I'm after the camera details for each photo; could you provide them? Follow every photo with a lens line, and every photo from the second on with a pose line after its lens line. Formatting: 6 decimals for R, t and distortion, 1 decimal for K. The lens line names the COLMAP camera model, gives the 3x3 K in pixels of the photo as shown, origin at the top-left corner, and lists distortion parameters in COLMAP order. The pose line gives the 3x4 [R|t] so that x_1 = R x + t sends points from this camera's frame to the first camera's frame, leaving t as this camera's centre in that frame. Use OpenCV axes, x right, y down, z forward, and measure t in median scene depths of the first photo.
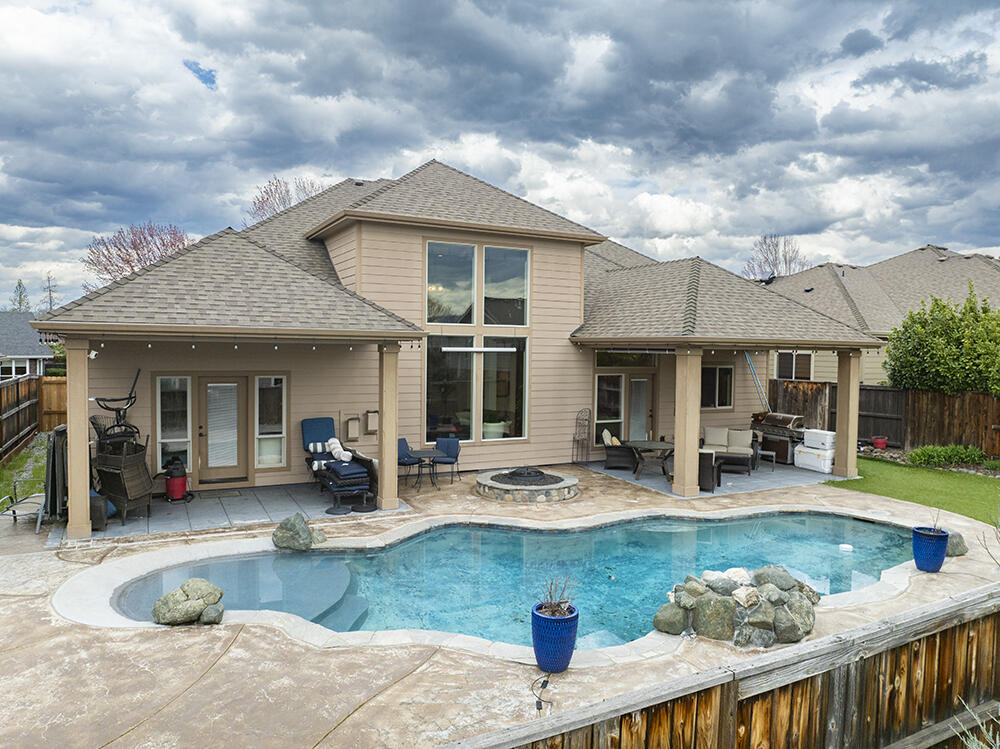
lens RADIAL K [[693.0, 0, 506.4], [0, 693.0, 373.2], [0, 0, 1]] dist [-0.039669, 0.009580]
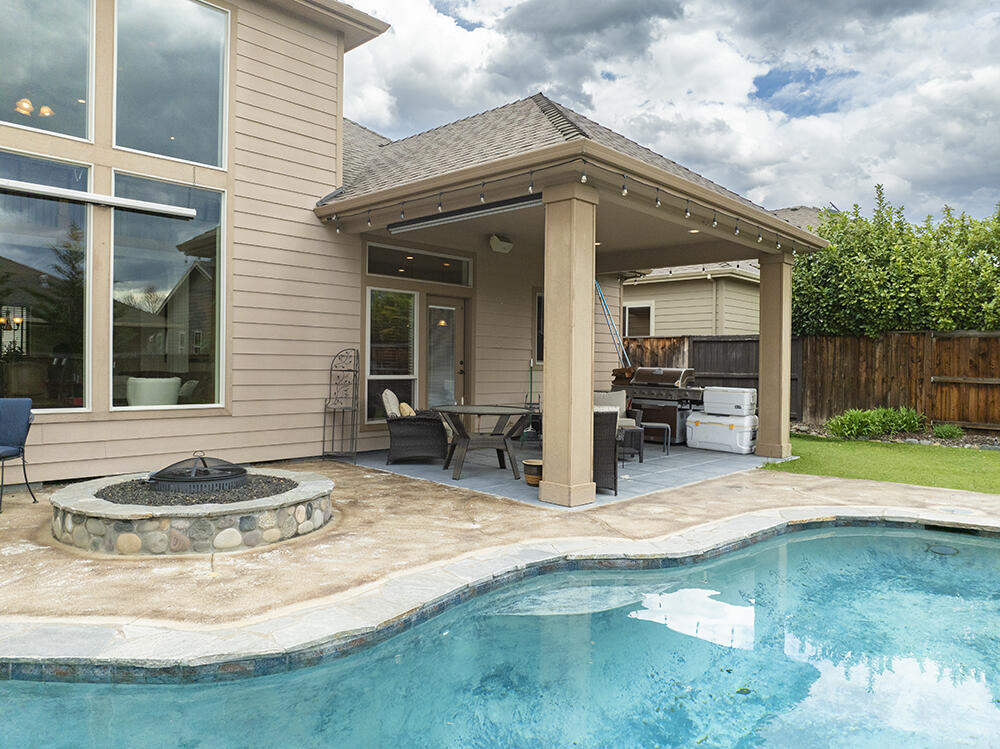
lens RADIAL K [[693.0, 0, 498.5], [0, 693.0, 374.1], [0, 0, 1]] dist [-0.039669, 0.009580]
pose [[0.945118, -0.007345, 0.326645, 0.059416], [0.014107, 0.999732, -0.018335, 0.093769], [-0.326423, 0.021936, 0.944969, 0.550649]]
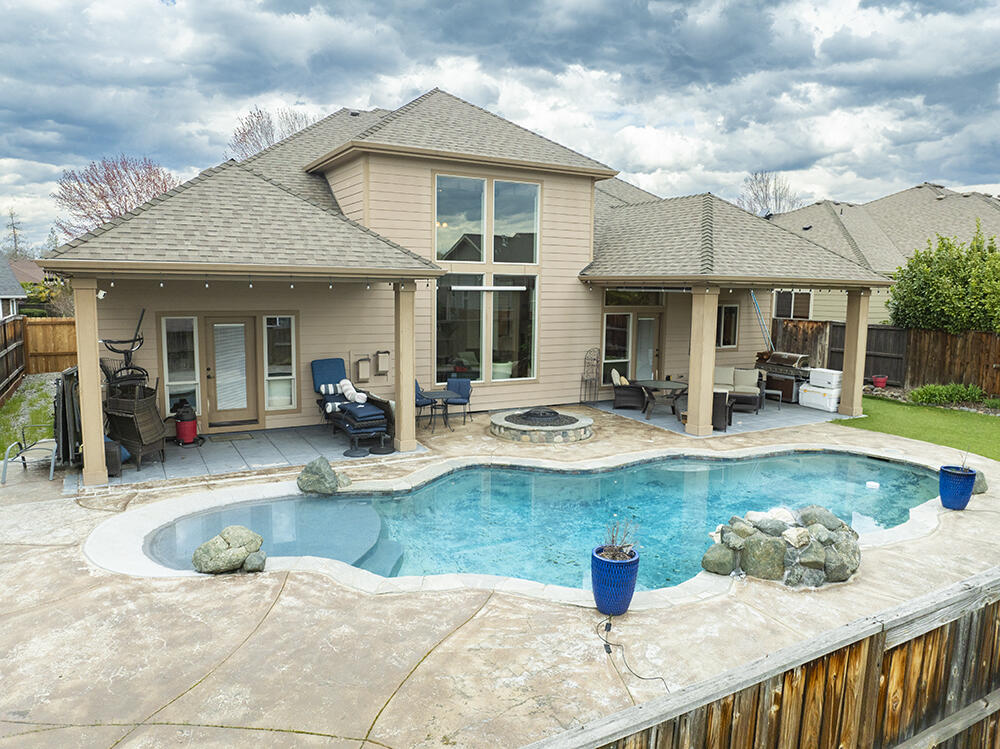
lens RADIAL K [[693.0, 0, 506.9], [0, 693.0, 381.5], [0, 0, 1]] dist [-0.039669, 0.009580]
pose [[0.999458, -0.004510, 0.032605, -0.049593], [0.001174, 0.994823, 0.101617, -0.002158], [-0.032895, -0.101524, 0.994289, 0.017814]]
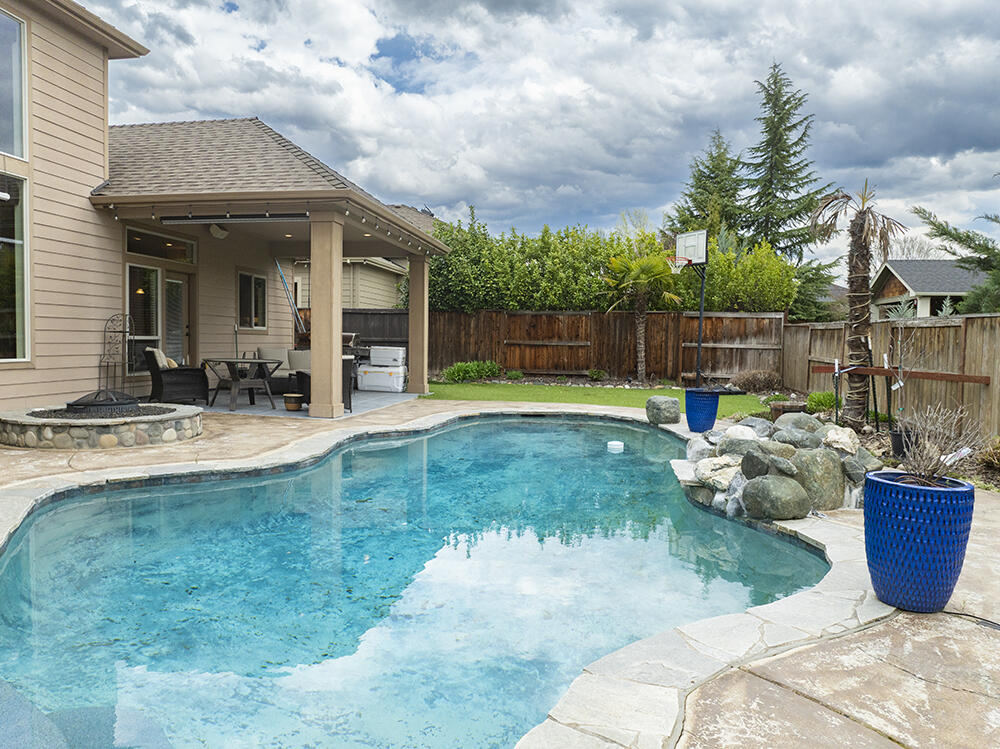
lens RADIAL K [[693.0, 0, 492.7], [0, 693.0, 394.9], [0, 0, 1]] dist [-0.039669, 0.009580]
pose [[0.609968, -0.064509, 0.789796, -0.206327], [0.015434, 0.997459, 0.069550, 0.100319], [-0.792276, -0.030233, 0.609413, 0.395201]]
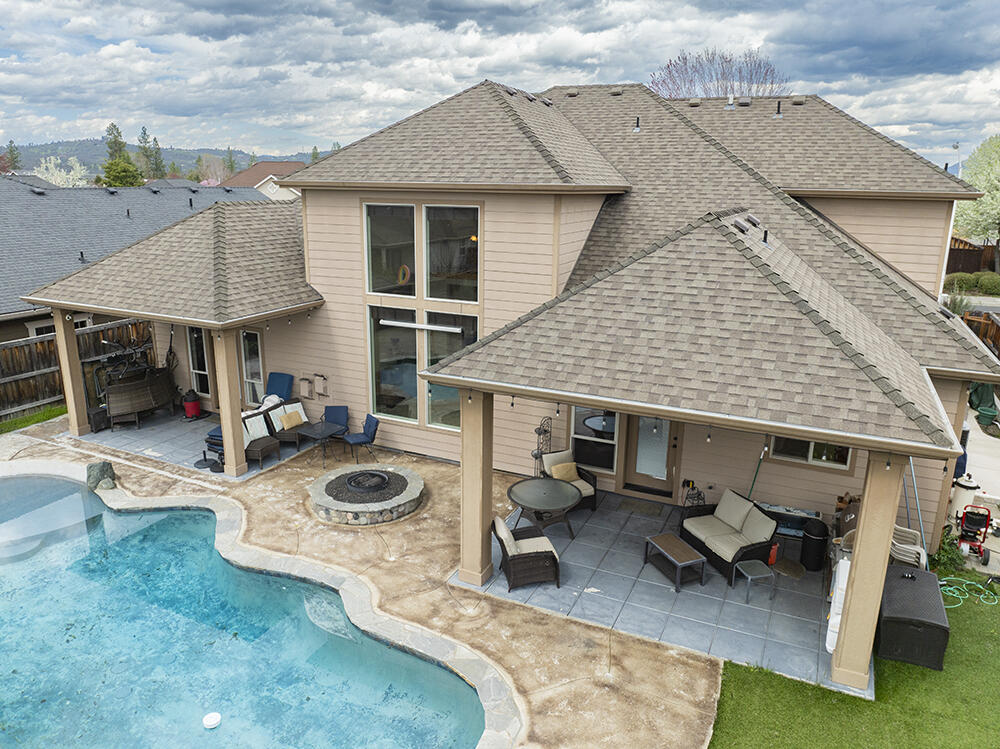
lens RADIAL K [[693.0, 0, 509.1], [0, 693.0, 372.9], [0, 0, 1]] dist [-0.039669, 0.009580]
pose [[0.610952, 0.203577, -0.765045, 0.762828], [-0.040032, 0.973080, 0.226966, -0.192110], [0.790655, -0.108038, 0.602654, 0.592380]]
